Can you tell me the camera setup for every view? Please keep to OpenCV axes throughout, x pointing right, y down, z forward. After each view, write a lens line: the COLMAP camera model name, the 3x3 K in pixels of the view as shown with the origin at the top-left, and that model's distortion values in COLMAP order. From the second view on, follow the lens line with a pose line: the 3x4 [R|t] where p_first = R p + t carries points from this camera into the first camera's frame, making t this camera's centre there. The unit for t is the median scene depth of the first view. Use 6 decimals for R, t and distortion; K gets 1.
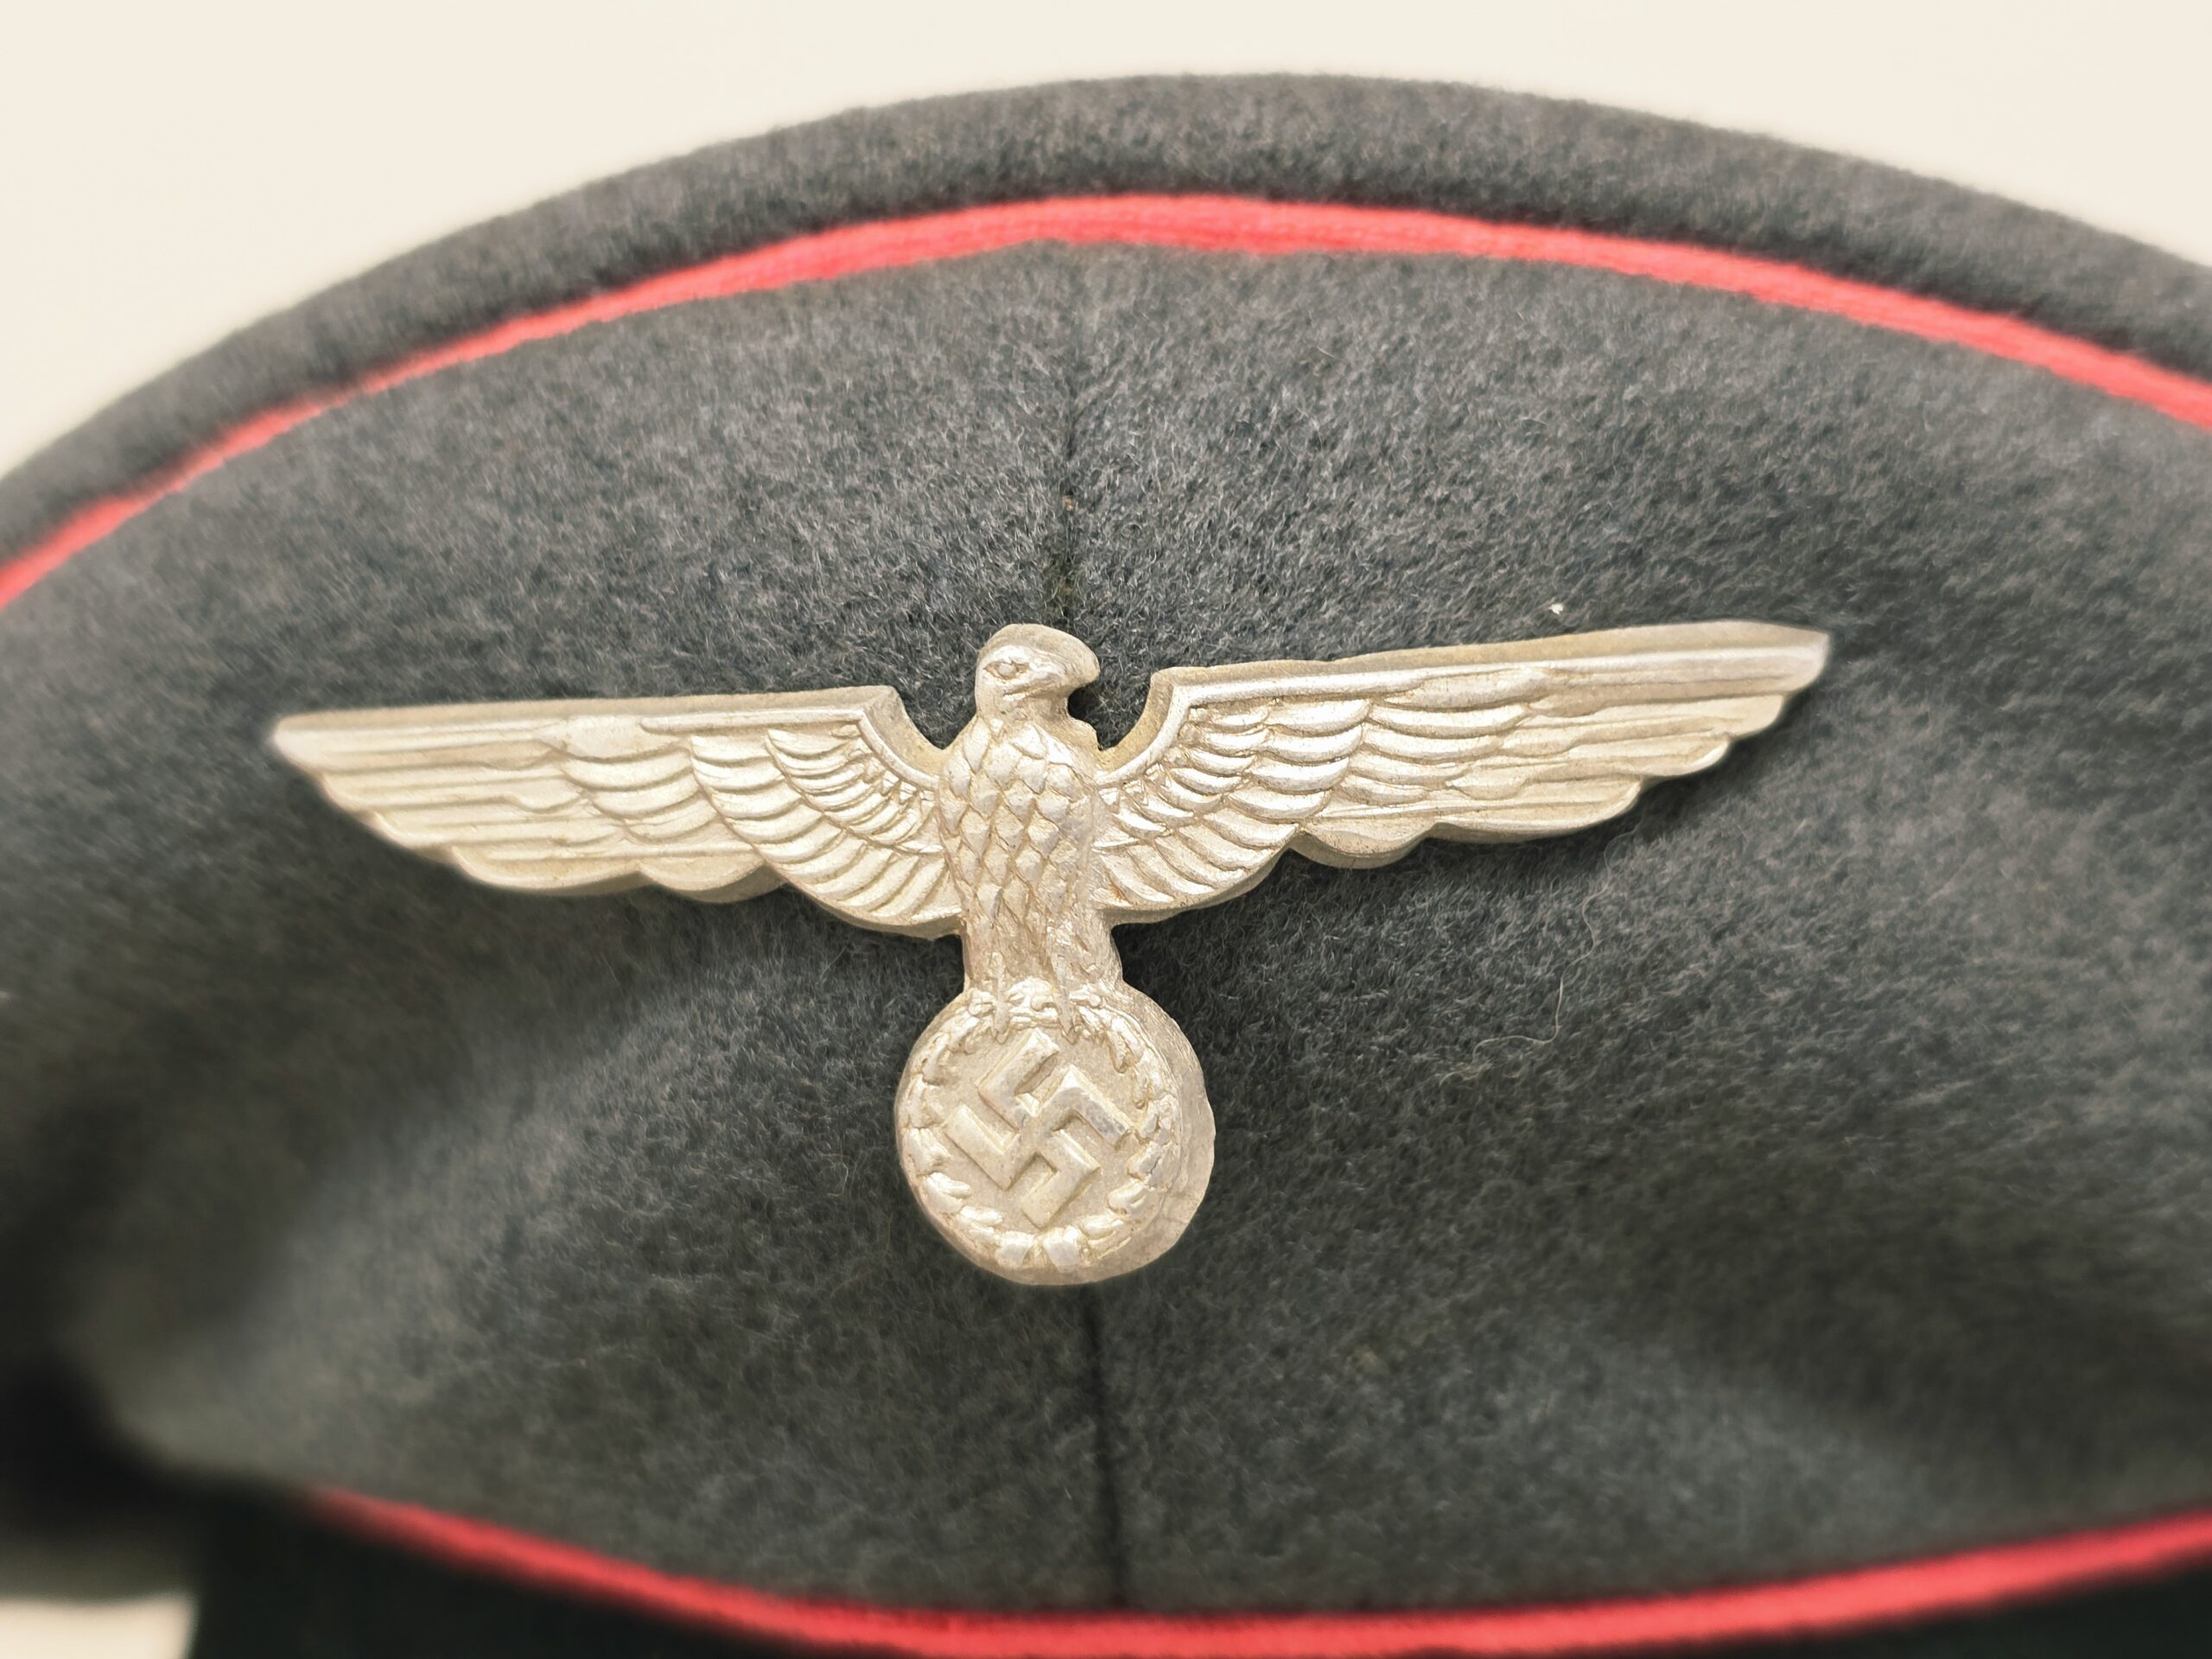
lens RADIAL K [[3142.6, 0, 1104.9], [0, 3142.6, 813.1], [0, 0, 1]] dist [-0.006126, 0.000000]
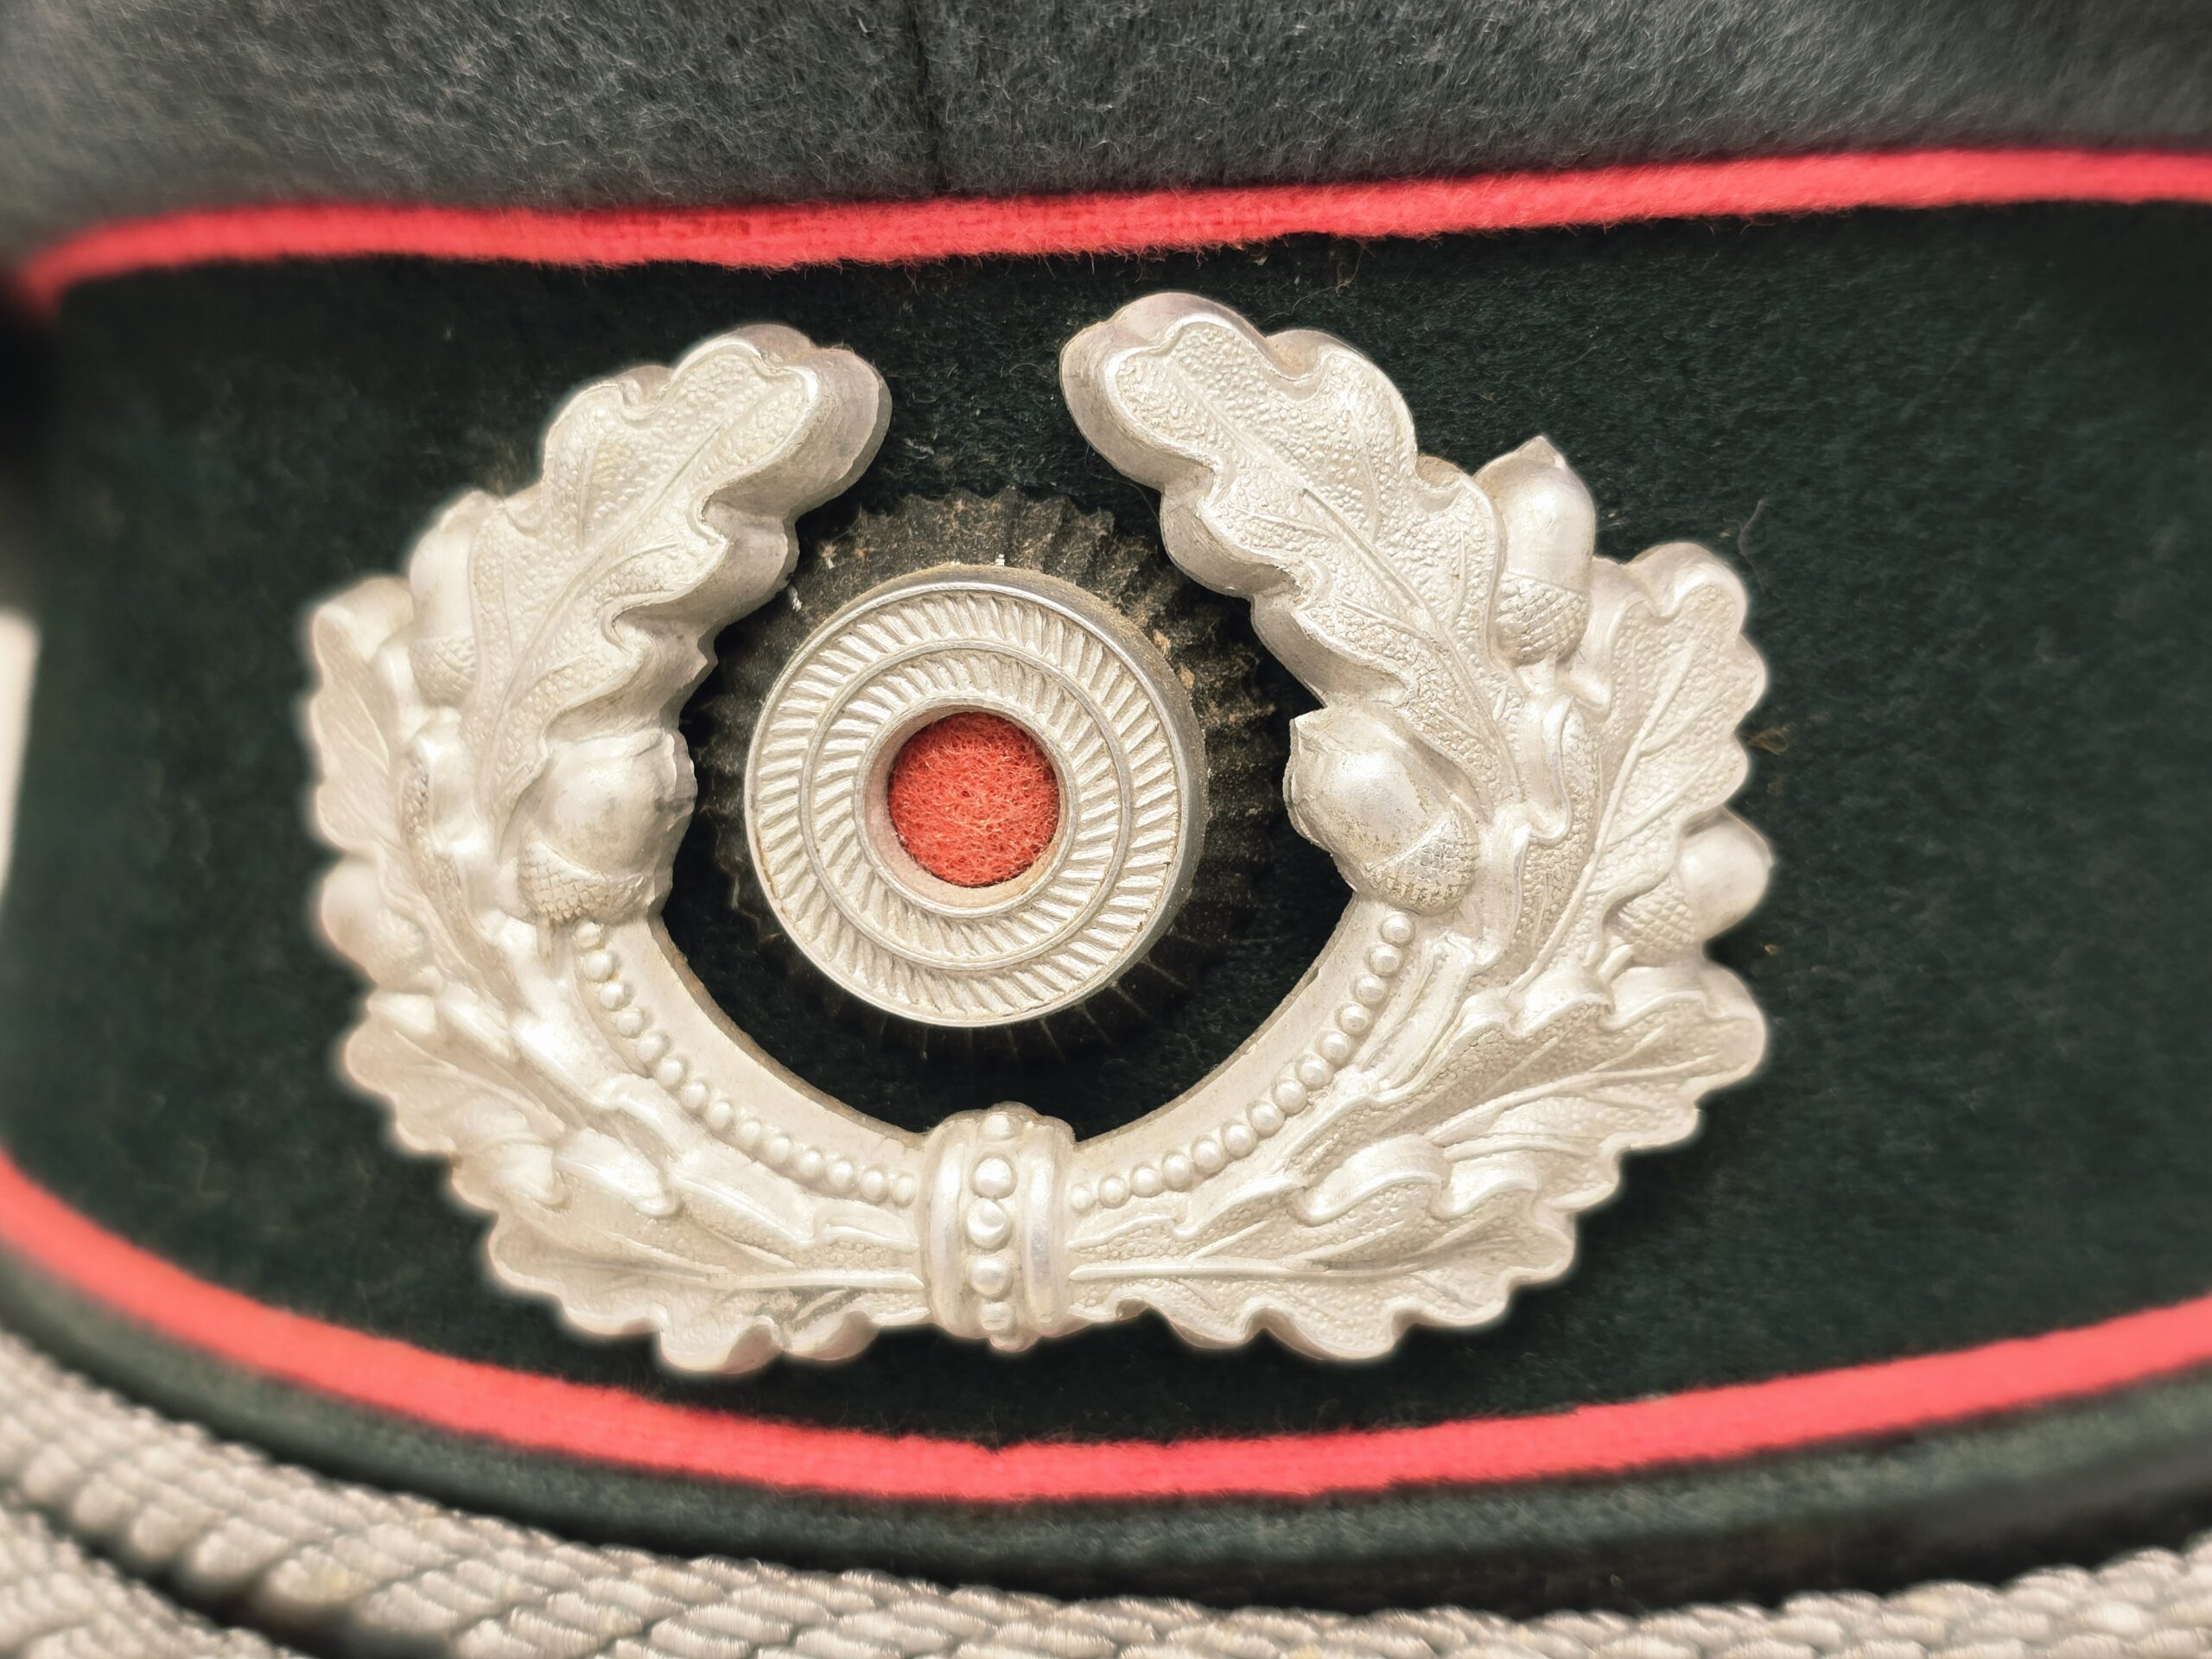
lens RADIAL K [[3142.6, 0, 1130.4], [0, 3142.6, 940.7], [0, 0, 1]] dist [-0.006126, 0.000000]
pose [[0.999339, -0.024911, -0.026481, 0.079379], [0.030243, 0.973835, 0.225234, 0.274010], [0.020178, -0.225886, 0.973945, 0.104972]]
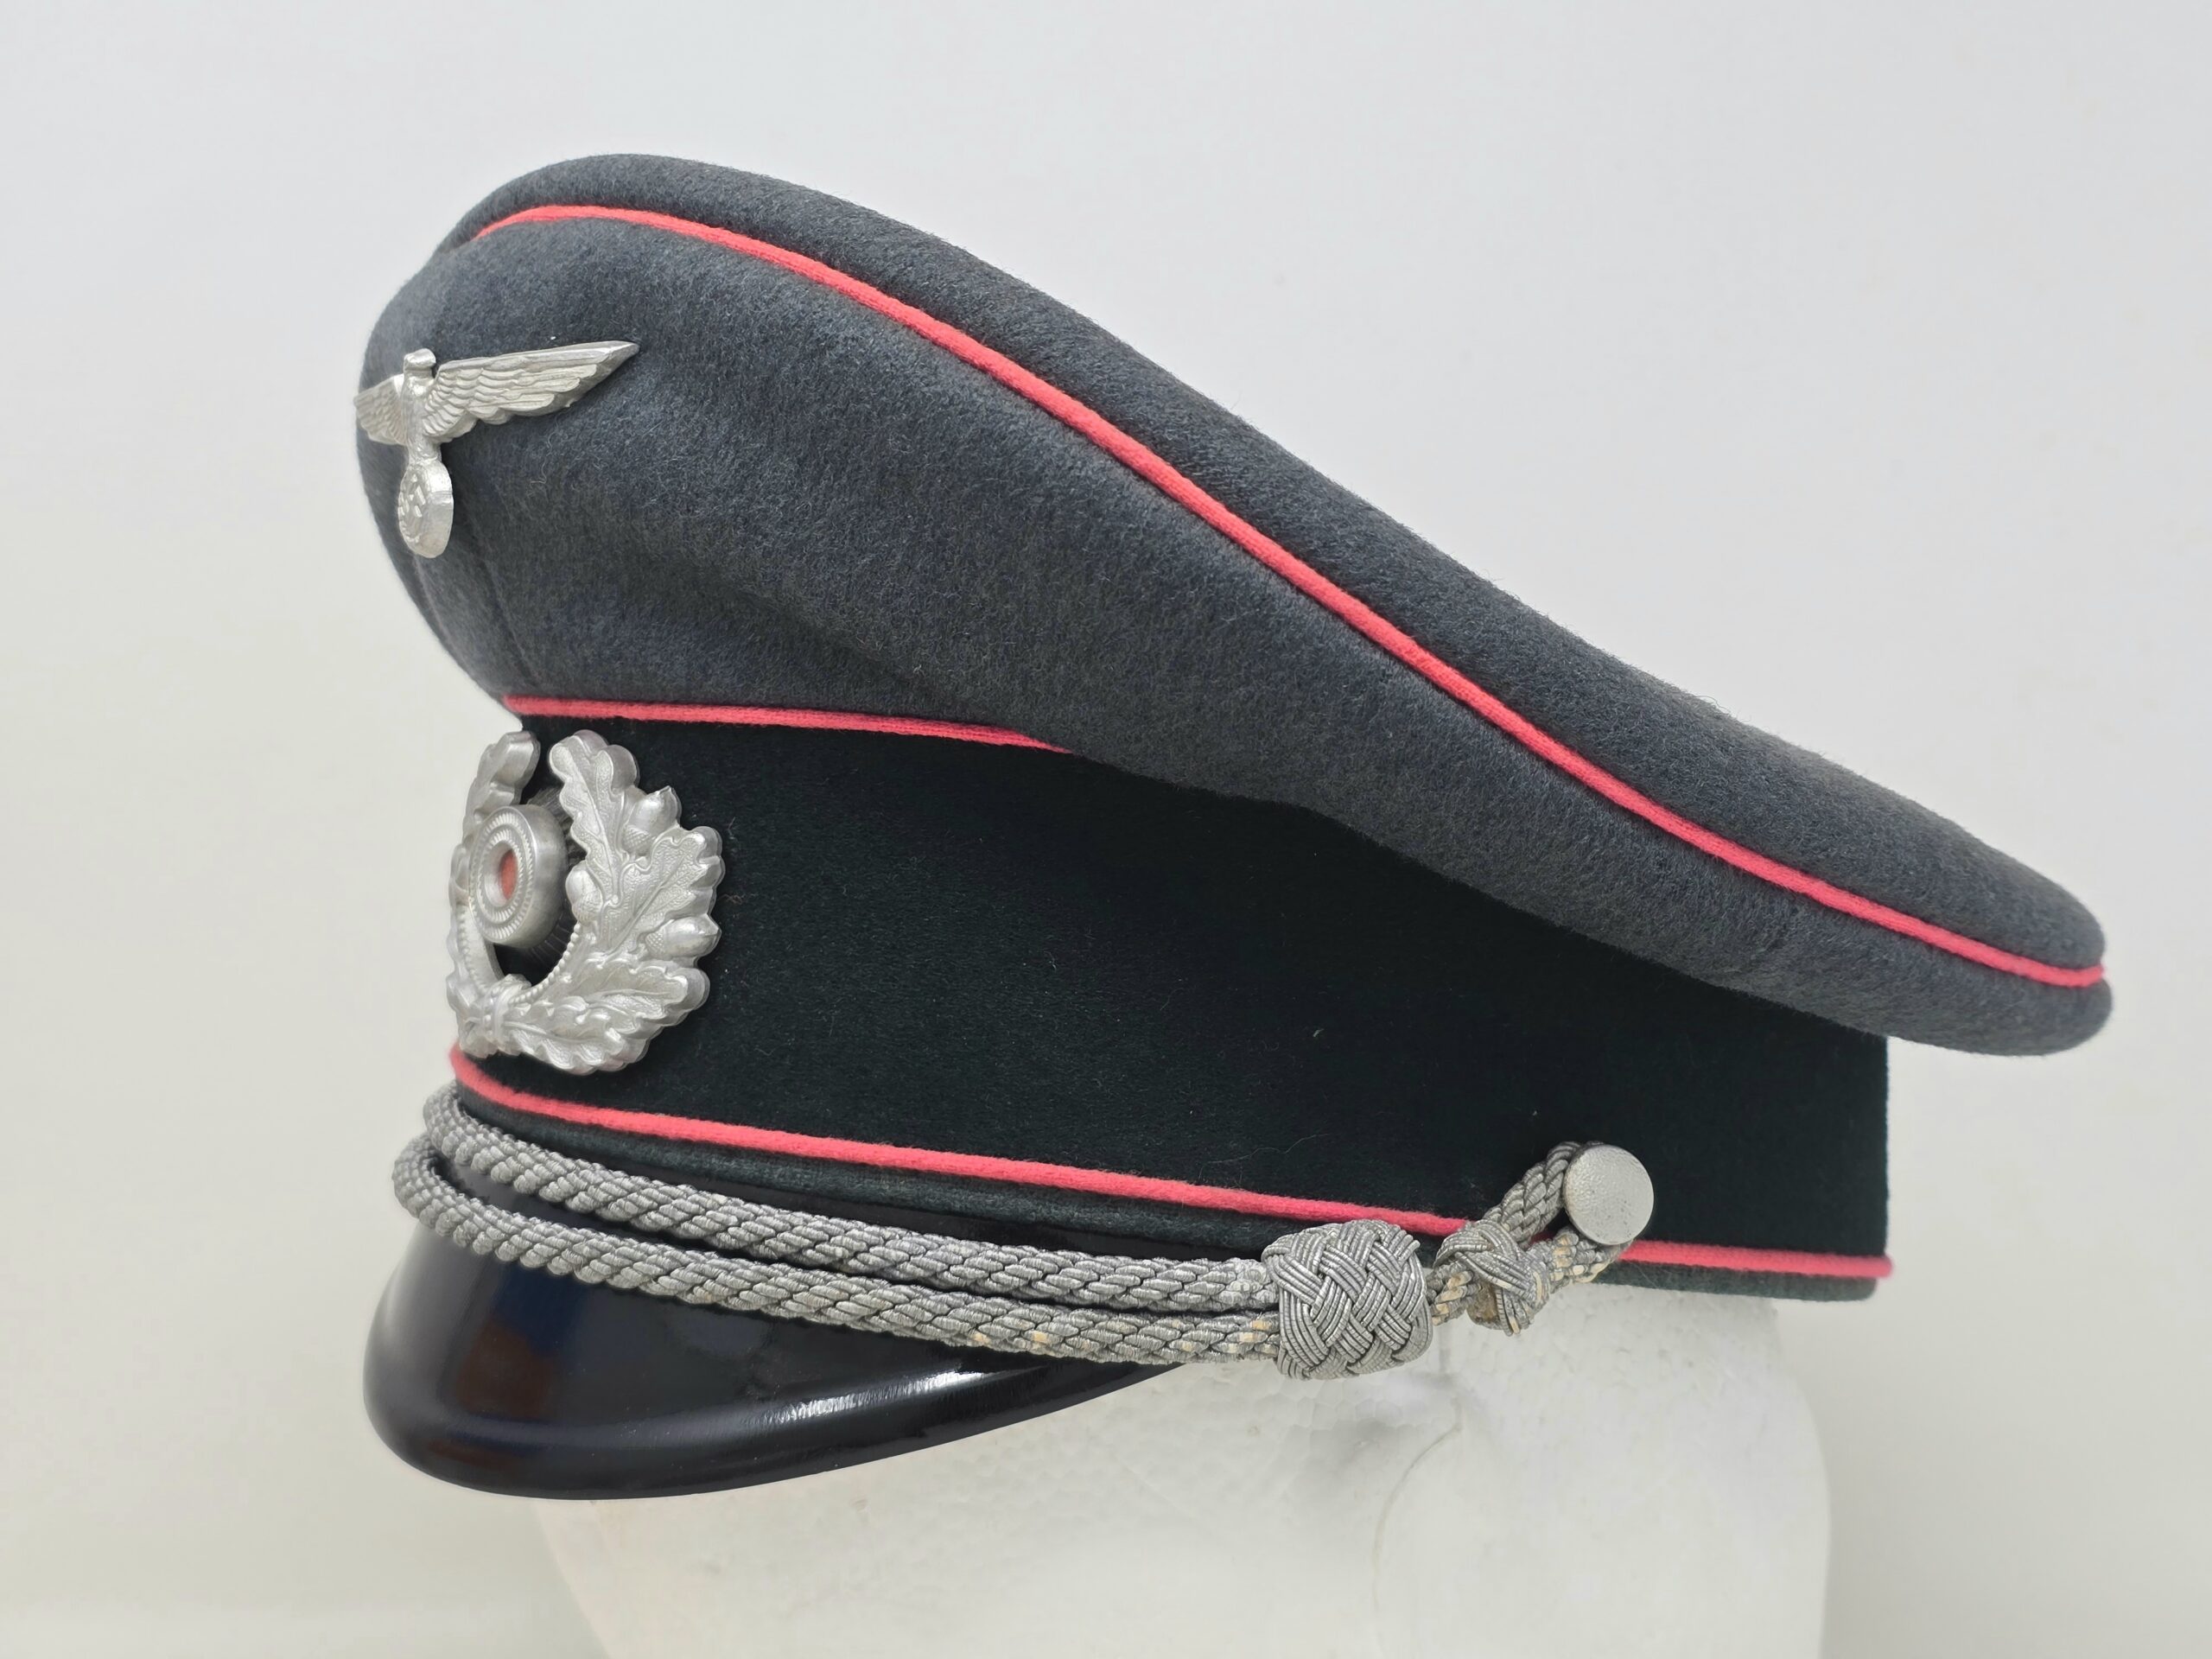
lens RADIAL K [[3142.6, 0, 1102.2], [0, 3142.6, 839.6], [0, 0, 1]] dist [-0.006126, 0.000000]
pose [[0.701642, 0.071734, -0.708909, 2.550150], [-0.050552, 0.997424, 0.050895, 0.223178], [0.710734, 0.000126, 0.703461, -0.707023]]
